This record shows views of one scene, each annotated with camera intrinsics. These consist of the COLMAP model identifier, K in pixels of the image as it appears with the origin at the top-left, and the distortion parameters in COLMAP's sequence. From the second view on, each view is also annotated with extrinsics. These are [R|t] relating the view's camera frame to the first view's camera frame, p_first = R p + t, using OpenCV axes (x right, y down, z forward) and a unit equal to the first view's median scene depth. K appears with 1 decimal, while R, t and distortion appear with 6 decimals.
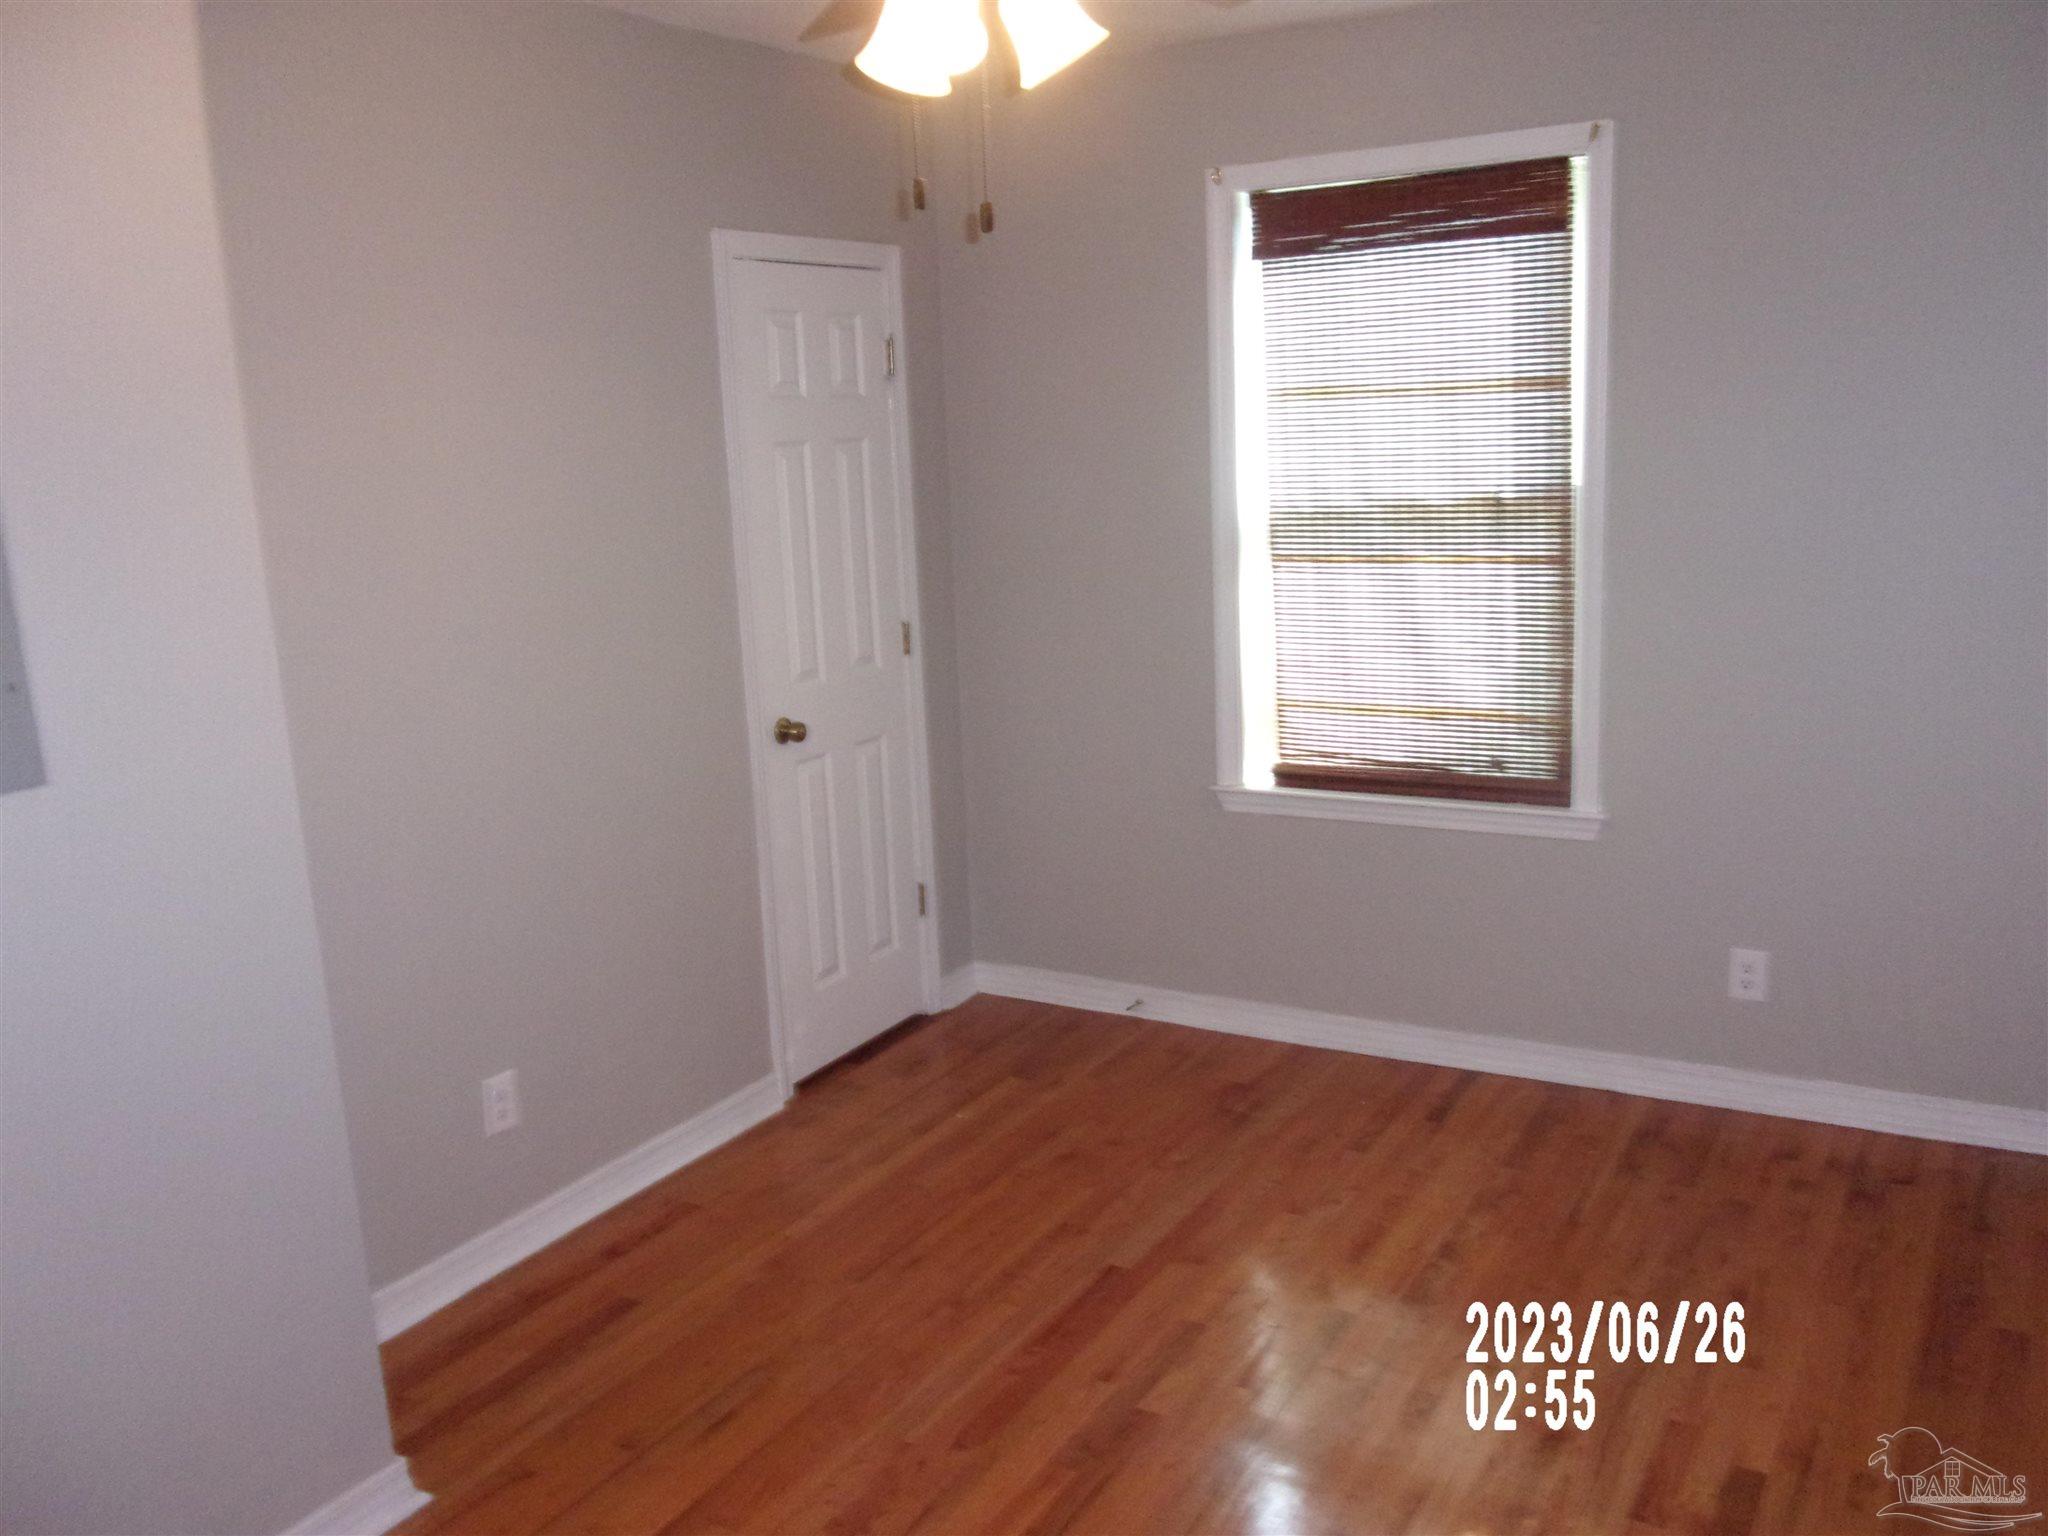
lens RADIAL K [[1695.5, 0, 1035.2], [0, 1695.5, 777.7], [0, 0, 1]] dist [0.002145, 0.000463]
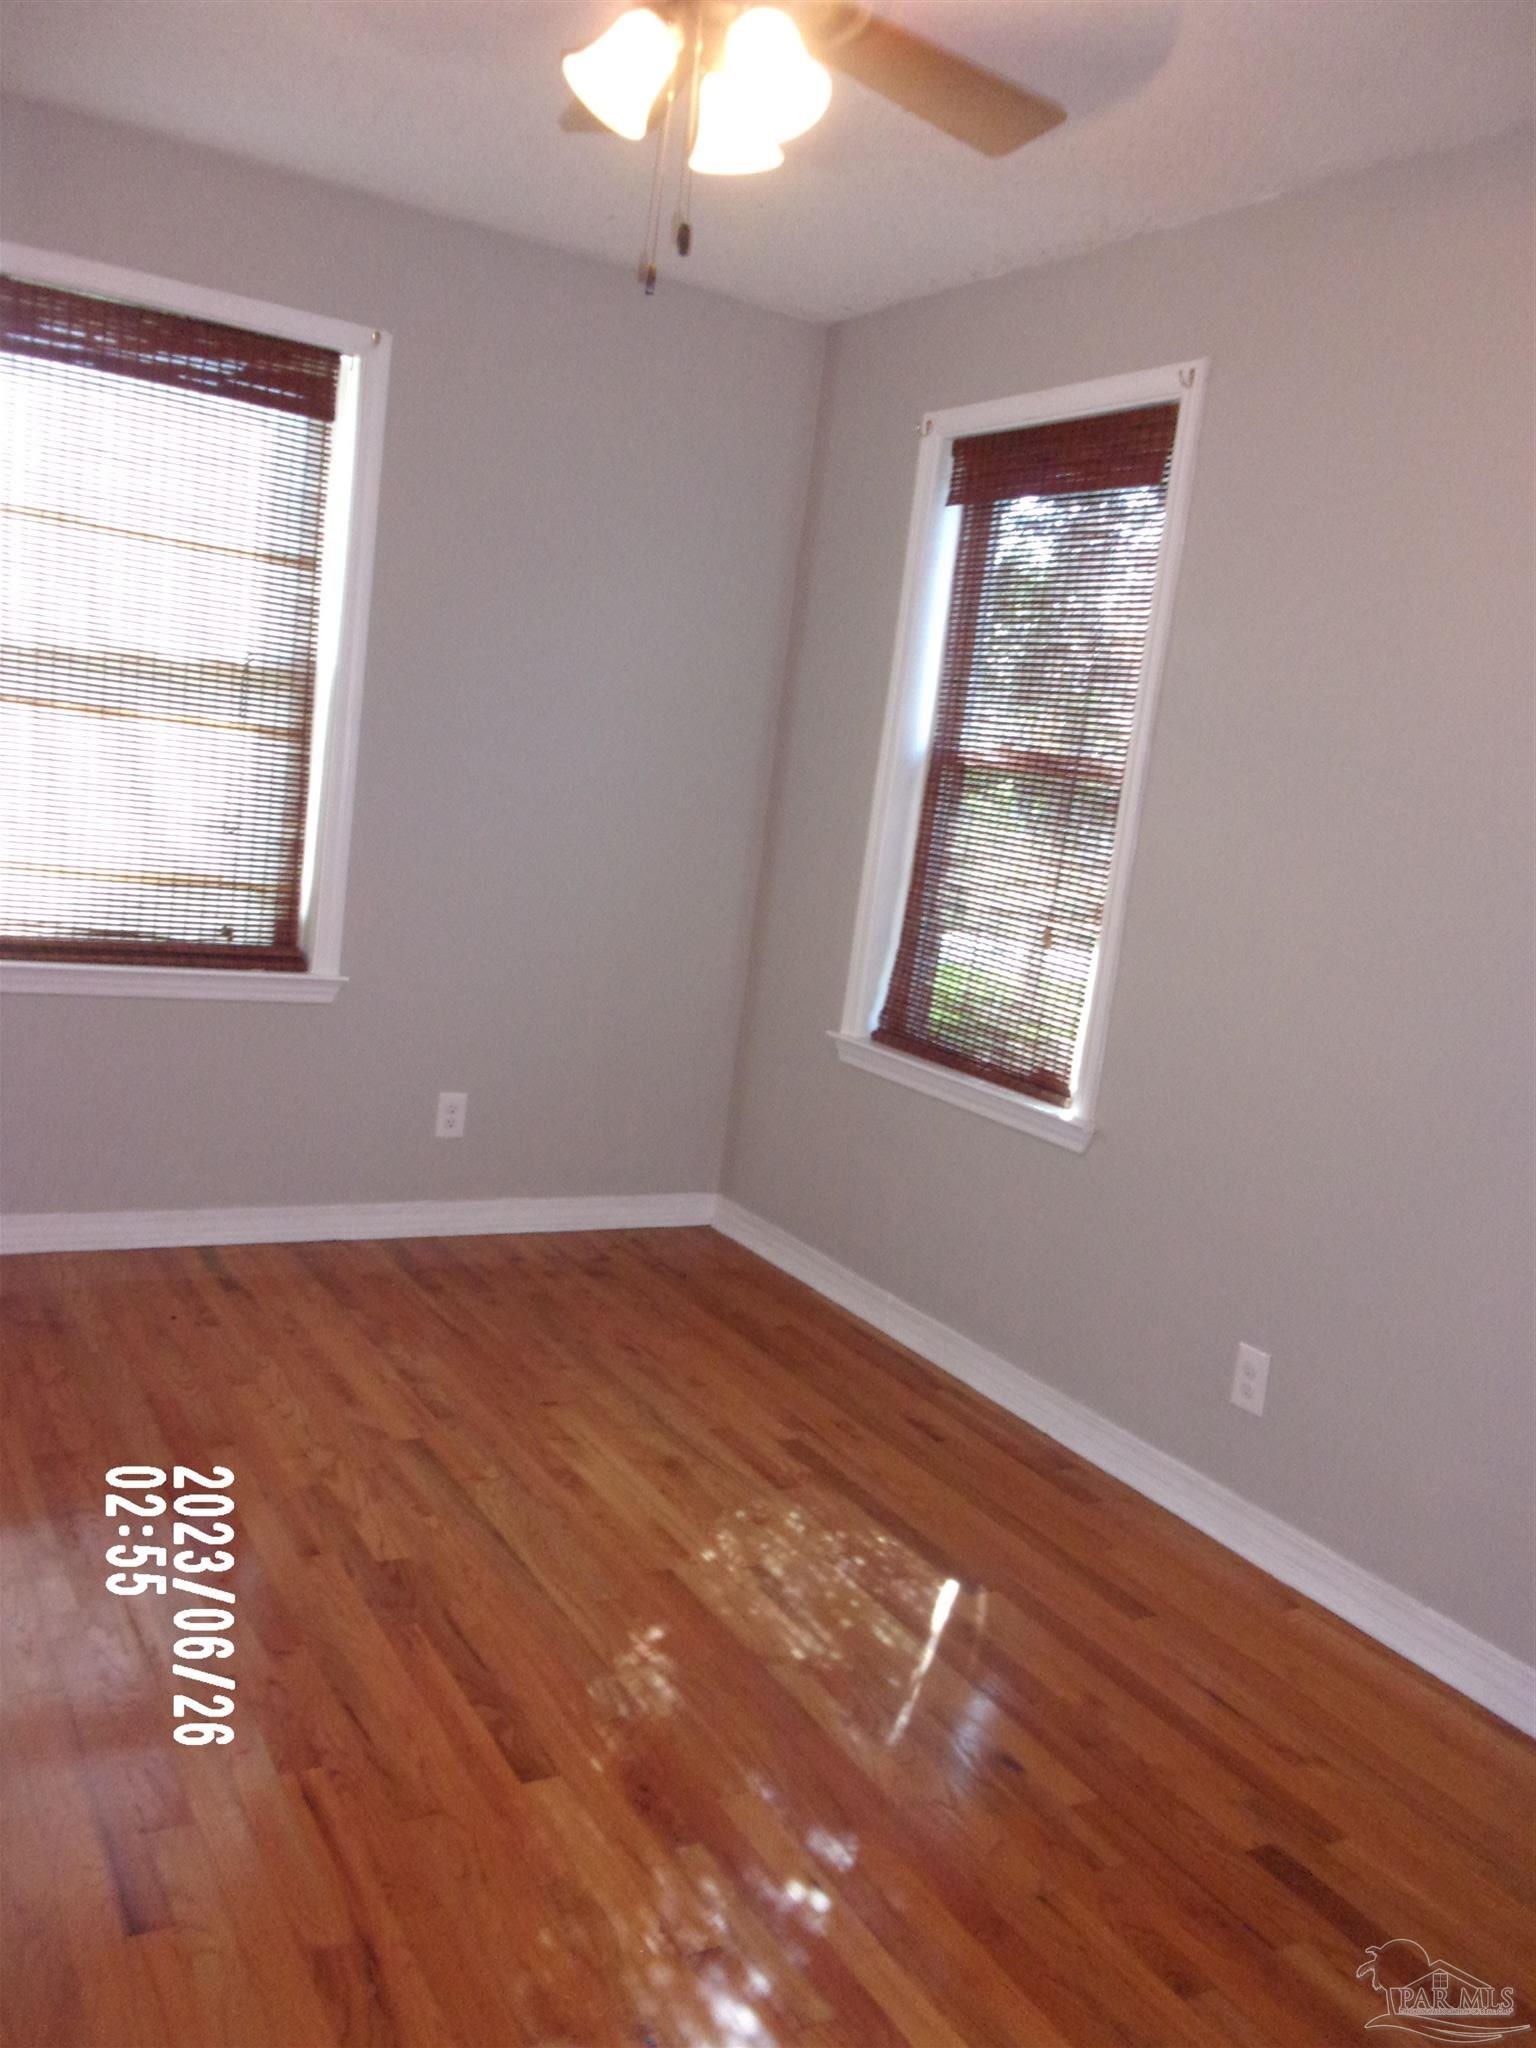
lens RADIAL K [[1695.5, 0, 778.4], [0, 1695.5, 1016.9], [0, 0, 1]] dist [0.002145, 0.000463]
pose [[0.486834, -0.021993, 0.873218, -0.458311], [0.043114, 0.999070, 0.001126, 0.056720], [-0.872430, 0.037100, 0.487329, 0.241205]]
